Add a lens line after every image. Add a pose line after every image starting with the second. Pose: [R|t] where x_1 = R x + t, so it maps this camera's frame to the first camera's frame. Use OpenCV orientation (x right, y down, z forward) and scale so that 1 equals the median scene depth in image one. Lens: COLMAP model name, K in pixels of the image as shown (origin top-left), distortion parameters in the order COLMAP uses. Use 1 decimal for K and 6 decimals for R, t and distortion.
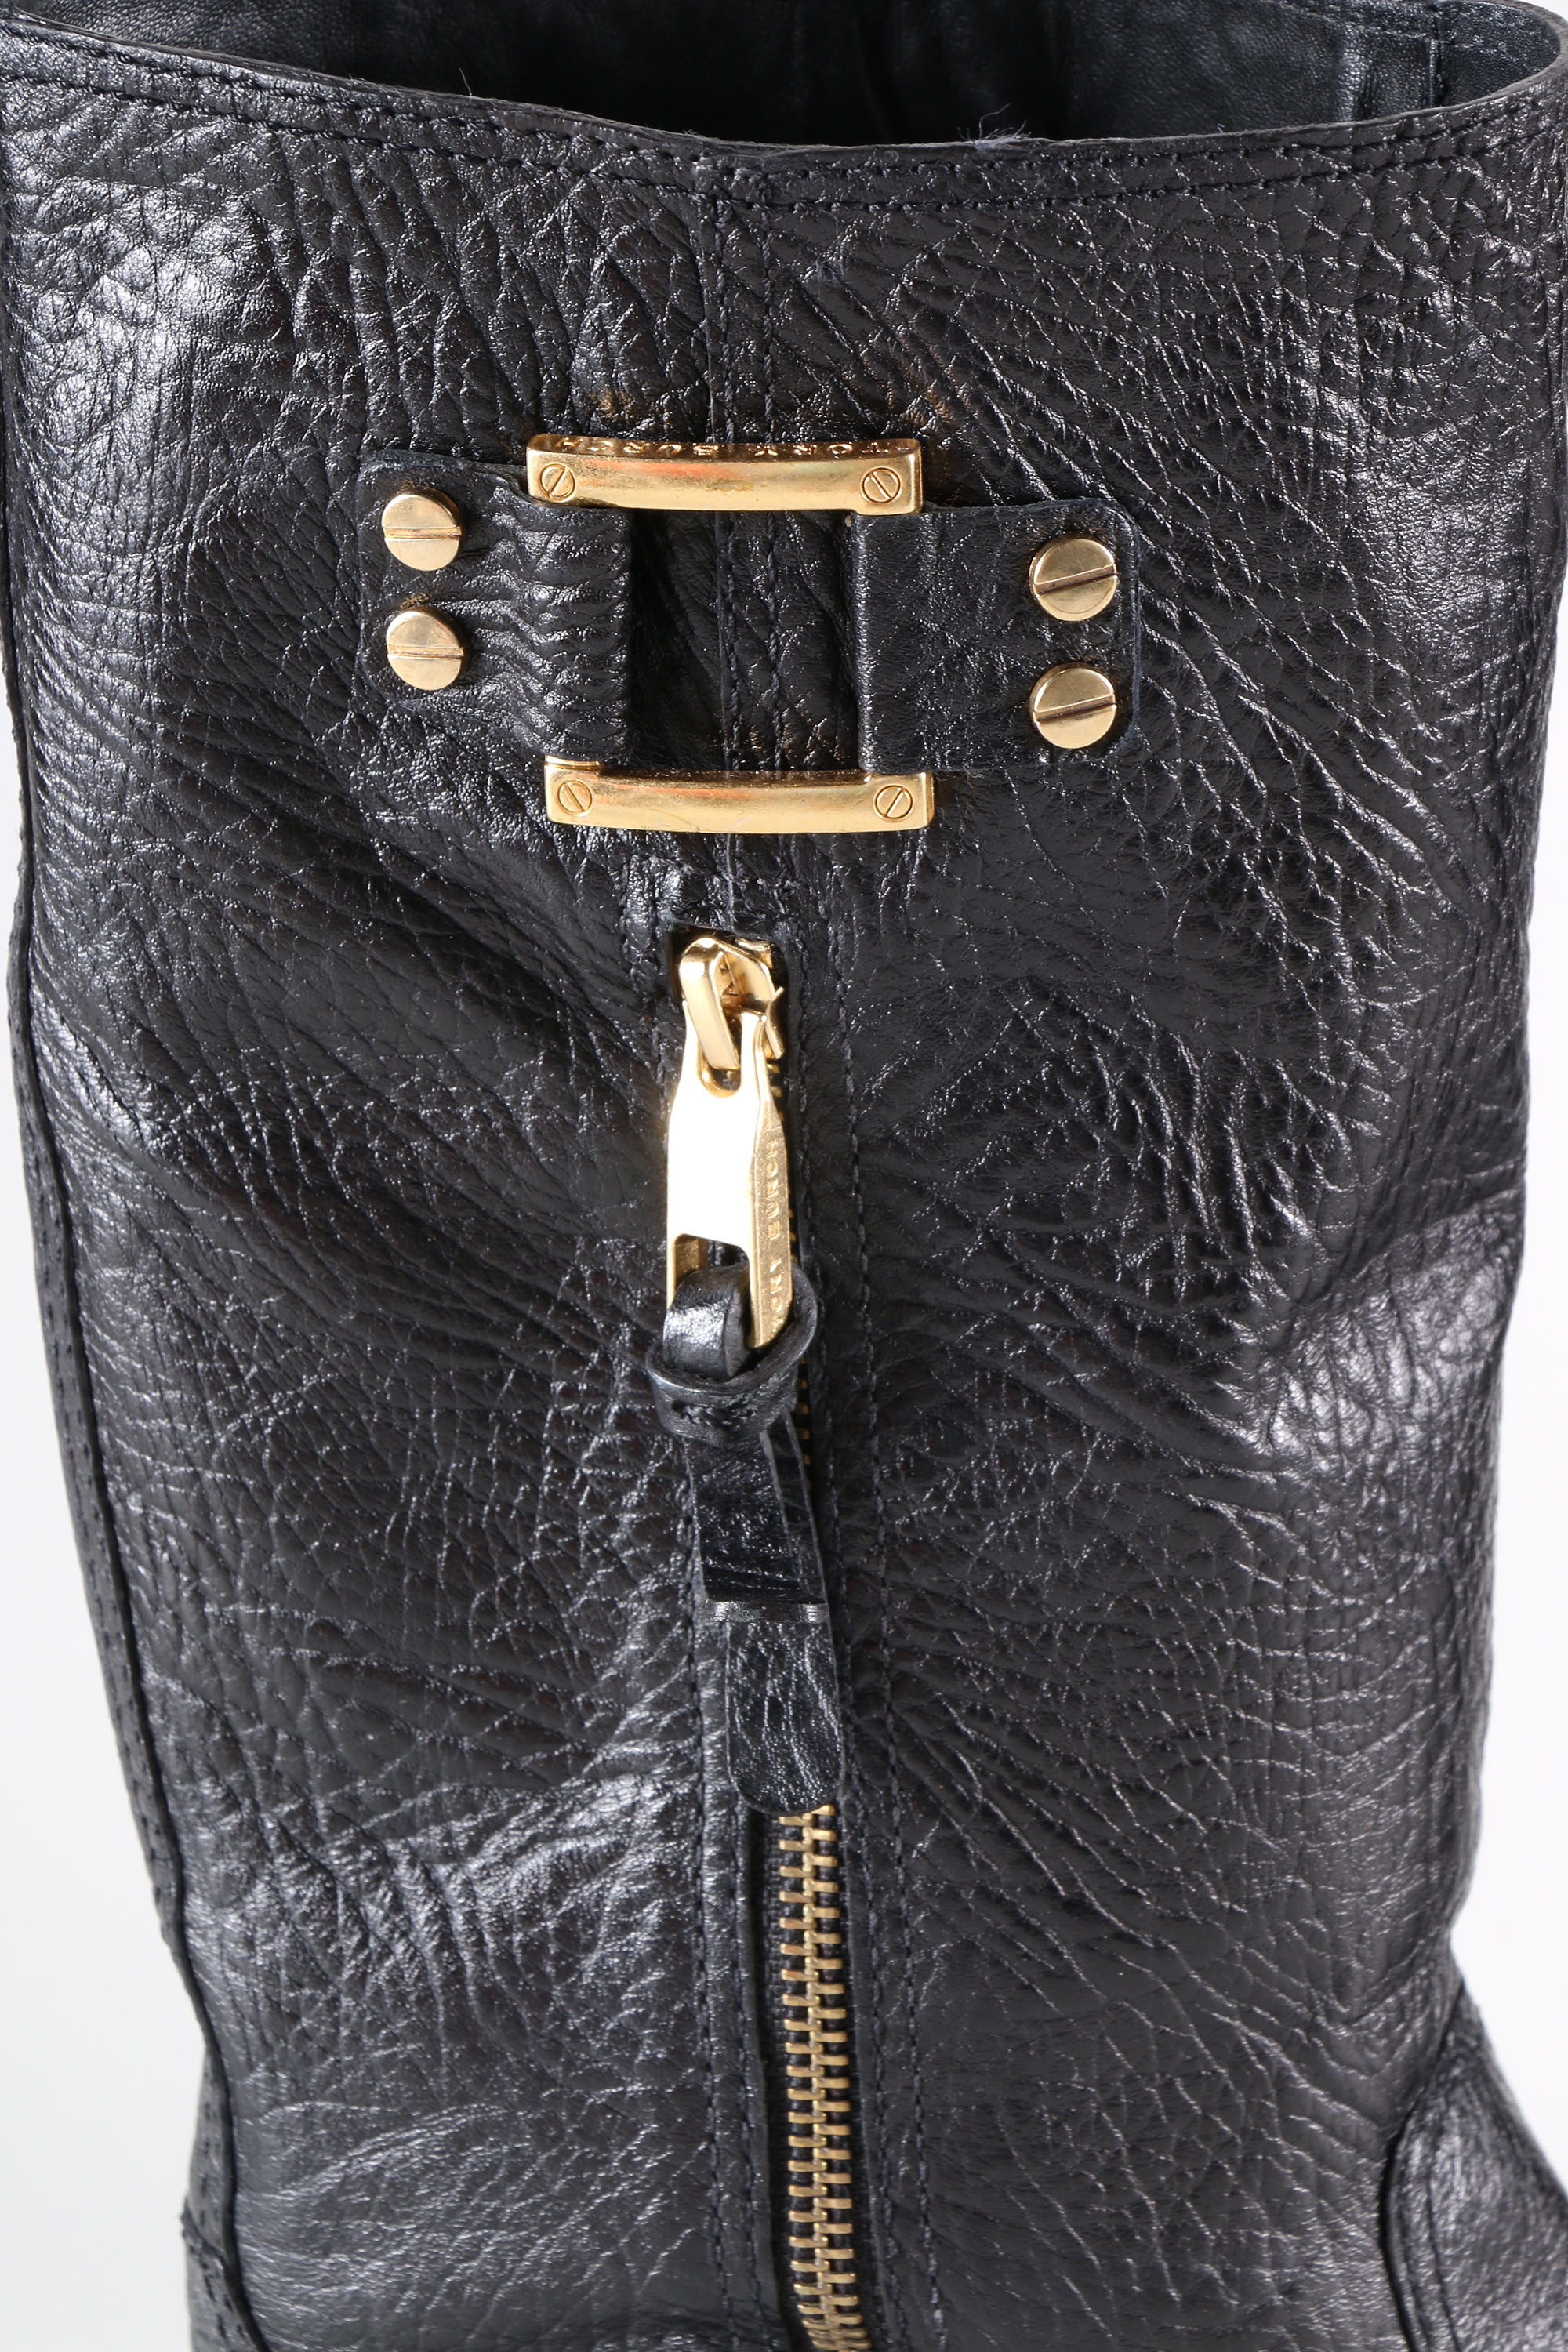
lens RADIAL K [[11094.7, 0, 790.6], [0, 11094.7, 1191.9], [0, 0, 1]] dist [0.930679, 0.000000]
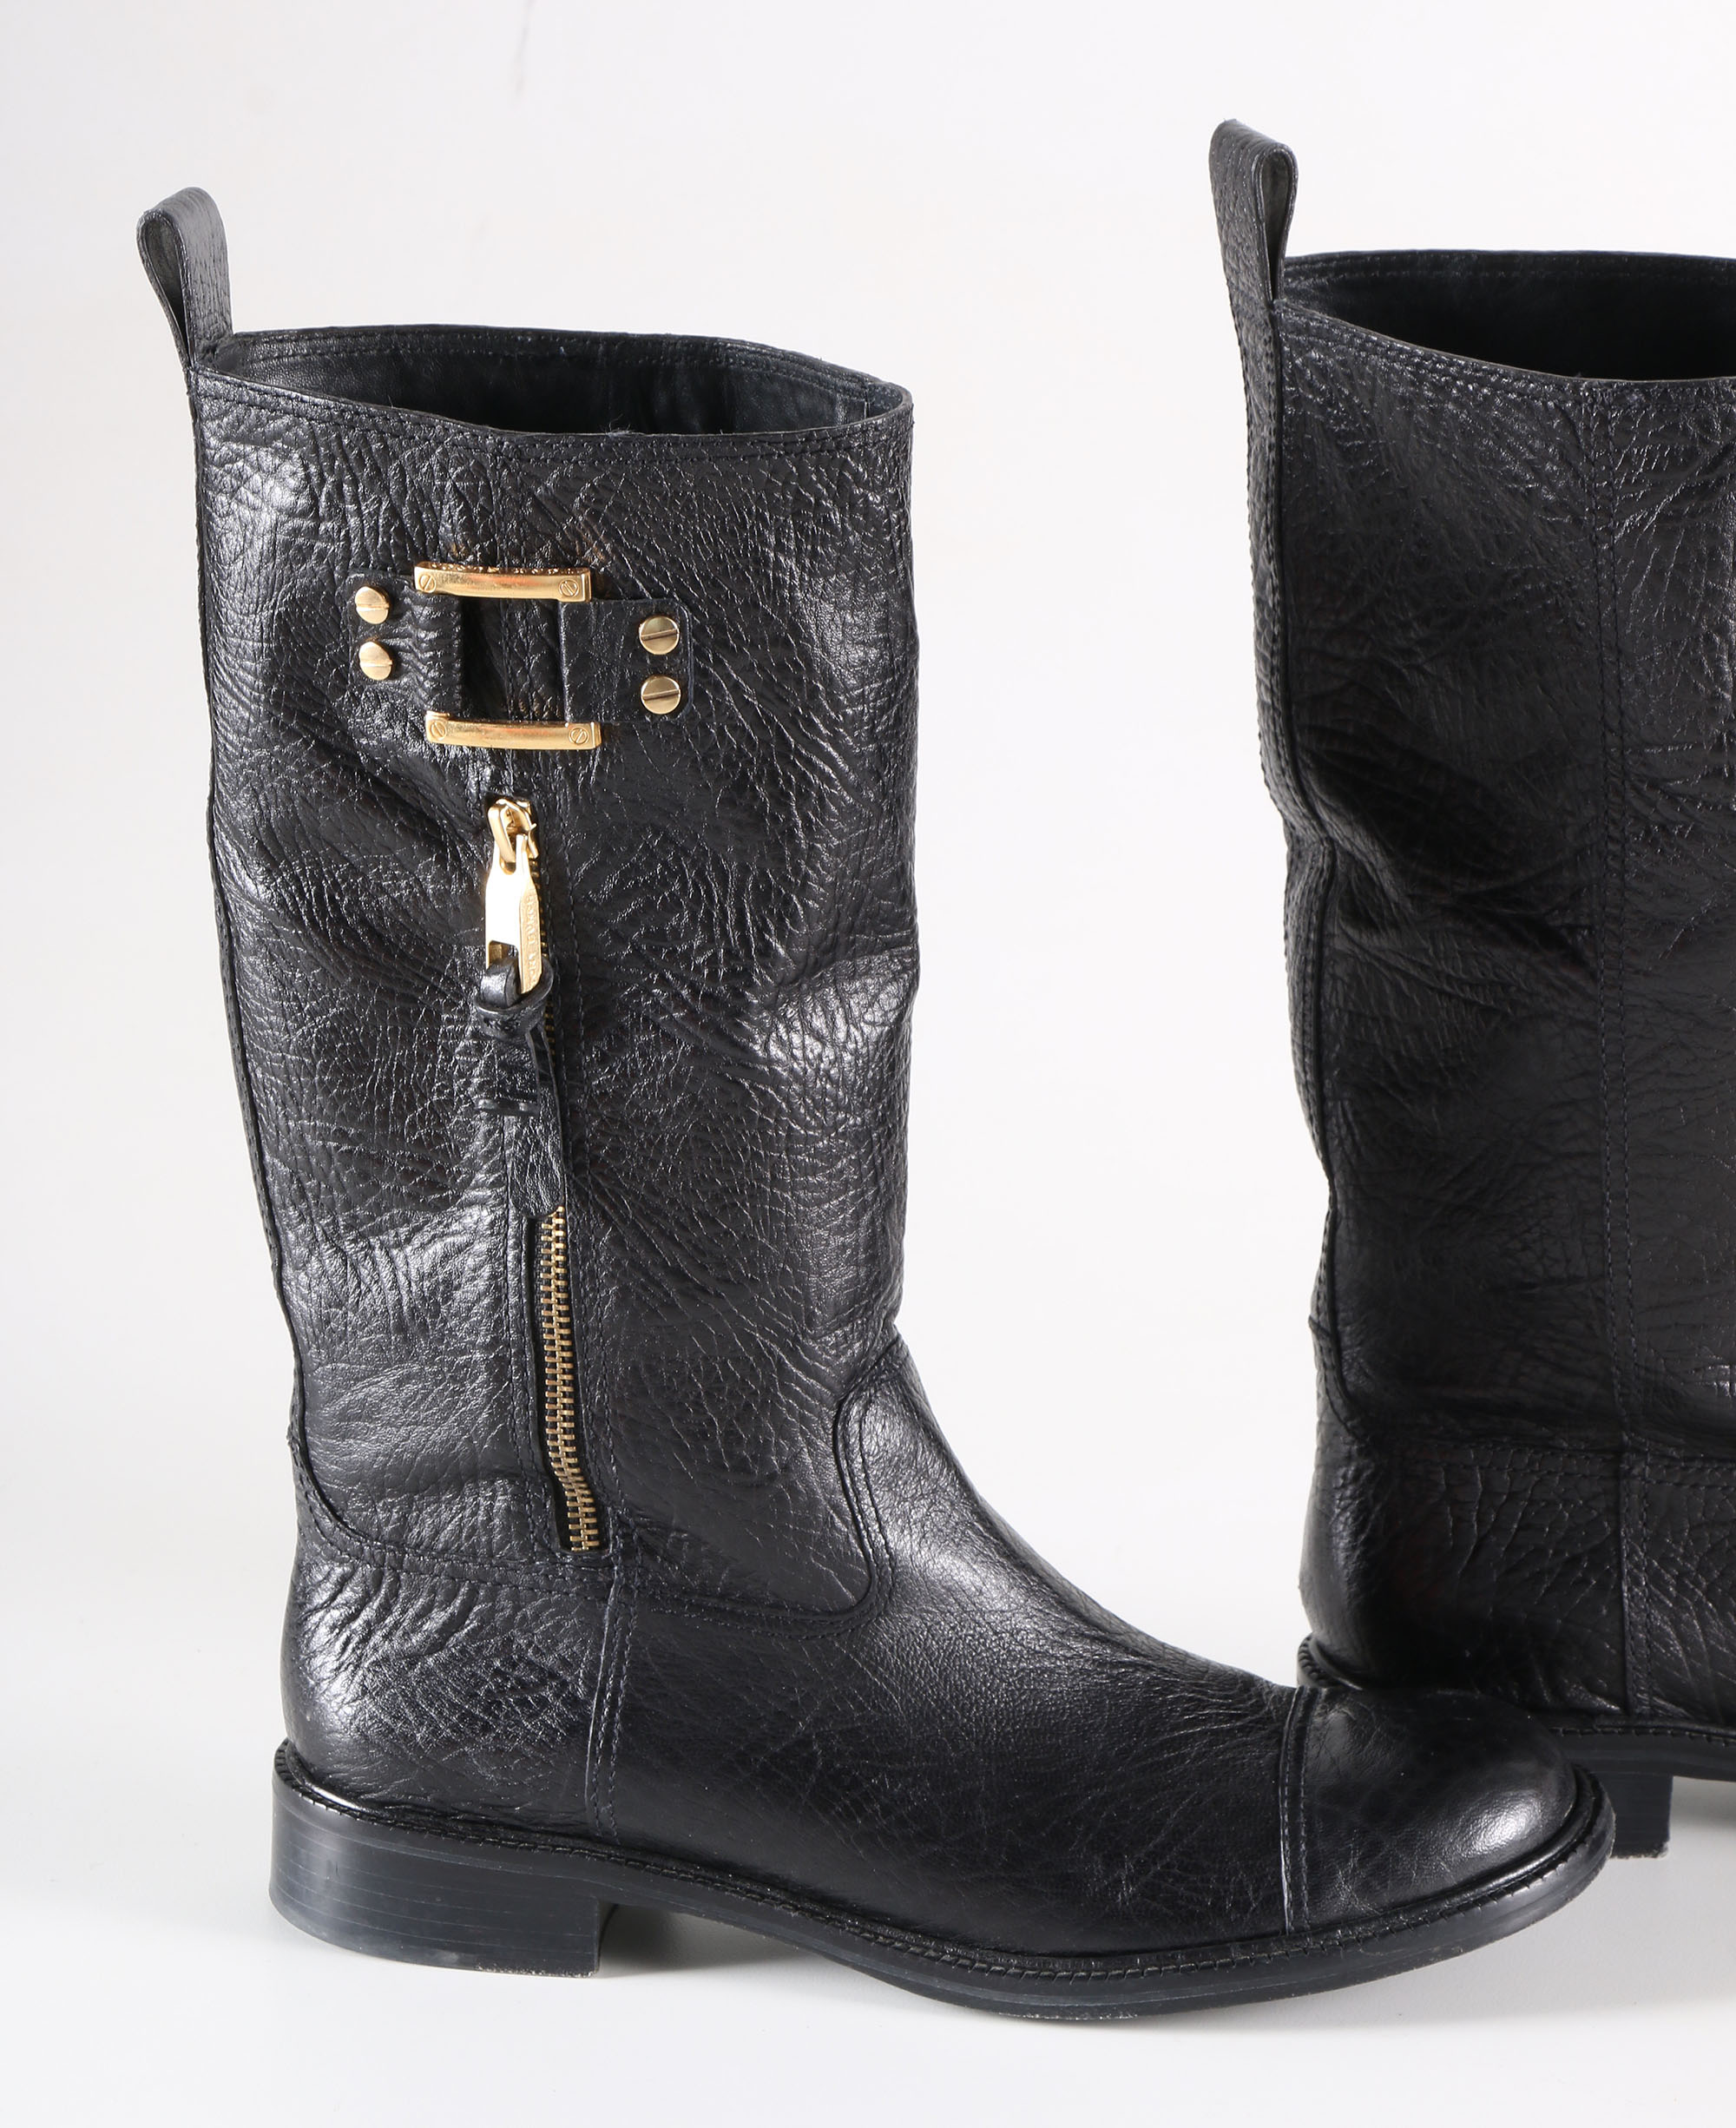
lens RADIAL K [[10797.3, 0, 864.3], [0, 10797.3, 1061.1], [0, 0, 1]] dist [0.637182, 0.000000]
pose [[0.990169, 0.038126, -0.134579, 0.341322], [-0.046146, 0.997308, -0.056986, 0.141864], [0.132044, 0.062636, 0.989263, -1.045948]]
